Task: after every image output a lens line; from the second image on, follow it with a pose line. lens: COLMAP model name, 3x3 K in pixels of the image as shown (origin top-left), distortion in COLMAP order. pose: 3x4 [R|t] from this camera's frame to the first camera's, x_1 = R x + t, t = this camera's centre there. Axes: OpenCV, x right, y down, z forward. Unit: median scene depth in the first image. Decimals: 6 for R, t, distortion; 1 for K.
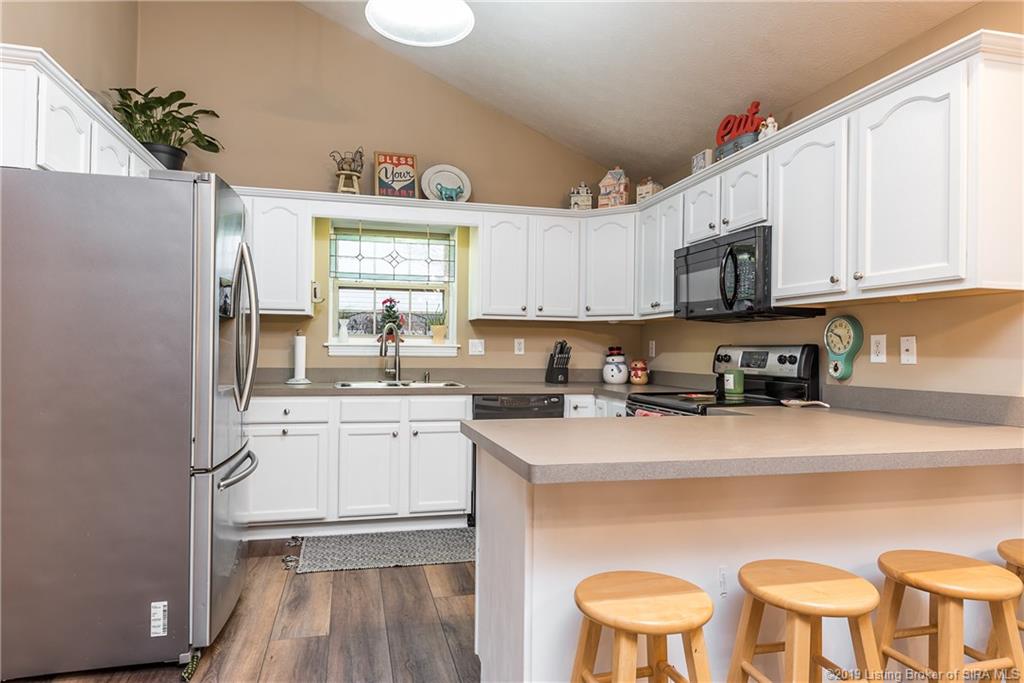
lens RADIAL K [[618.7, 0, 512.0], [0, 618.7, 341.5], [0, 0, 1]] dist [0.001457, 0.000288]
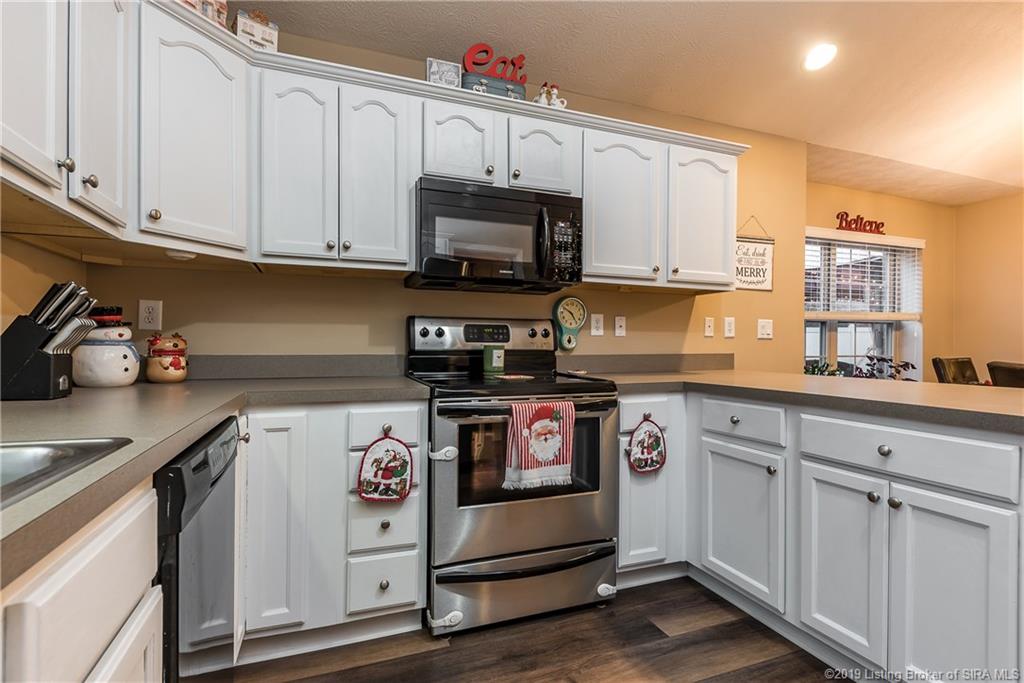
lens RADIAL K [[494.1, 0, 512.0], [0, 494.1, 341.5], [0, 0, 1]] dist [-0.000006, -0.000022]
pose [[-0.119934, -0.008730, 0.992743, -0.337686], [-0.022395, 0.999731, 0.006086, 0.036308], [-0.992529, -0.021502, -0.120097, 1.065133]]
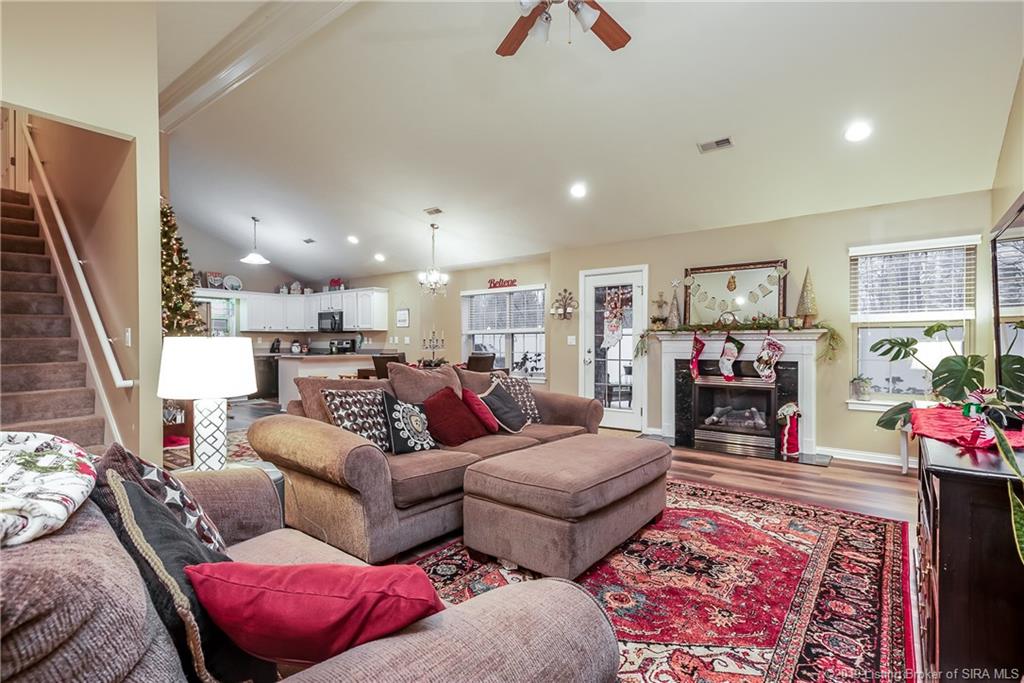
lens RADIAL K [[494.1, 0, 512.0], [0, 494.1, 341.5], [0, 0, 1]] dist [-0.000006, -0.000022]
pose [[0.787696, -0.016618, 0.615840, -0.668419], [0.002892, 0.999725, 0.023278, -0.051772], [-0.616057, -0.016555, 0.787528, -2.103529]]
